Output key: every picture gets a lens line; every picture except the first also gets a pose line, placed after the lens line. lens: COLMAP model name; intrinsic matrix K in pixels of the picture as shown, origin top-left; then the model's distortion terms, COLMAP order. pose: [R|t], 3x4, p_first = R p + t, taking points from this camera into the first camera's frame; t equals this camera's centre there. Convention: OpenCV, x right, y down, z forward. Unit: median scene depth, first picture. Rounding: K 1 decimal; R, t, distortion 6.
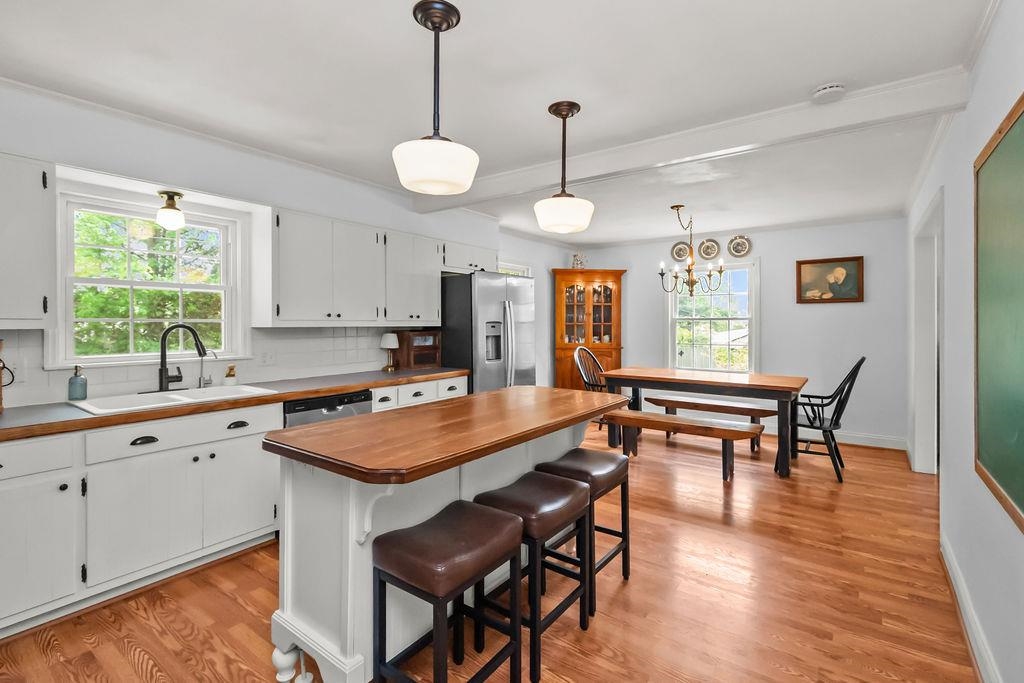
lens RADIAL K [[465.5, 0, 516.2], [0, 465.5, 324.0], [0, 0, 1]] dist [0.005974, -0.001250]
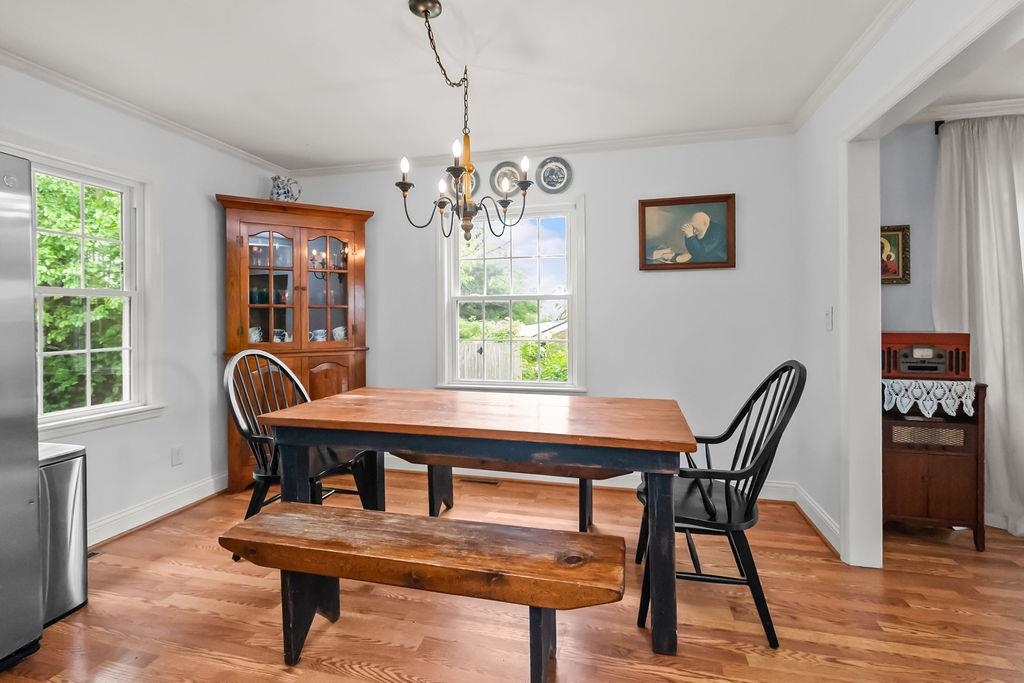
lens RADIAL K [[465.5, 0, 511.2], [0, 465.5, 319.5], [0, 0, 1]] dist [0.005974, -0.001250]
pose [[0.928683, -0.003018, 0.370863, 0.224637], [0.003018, 0.999995, 0.000582, 0.019444], [-0.370863, 0.000579, 0.928687, 0.507356]]
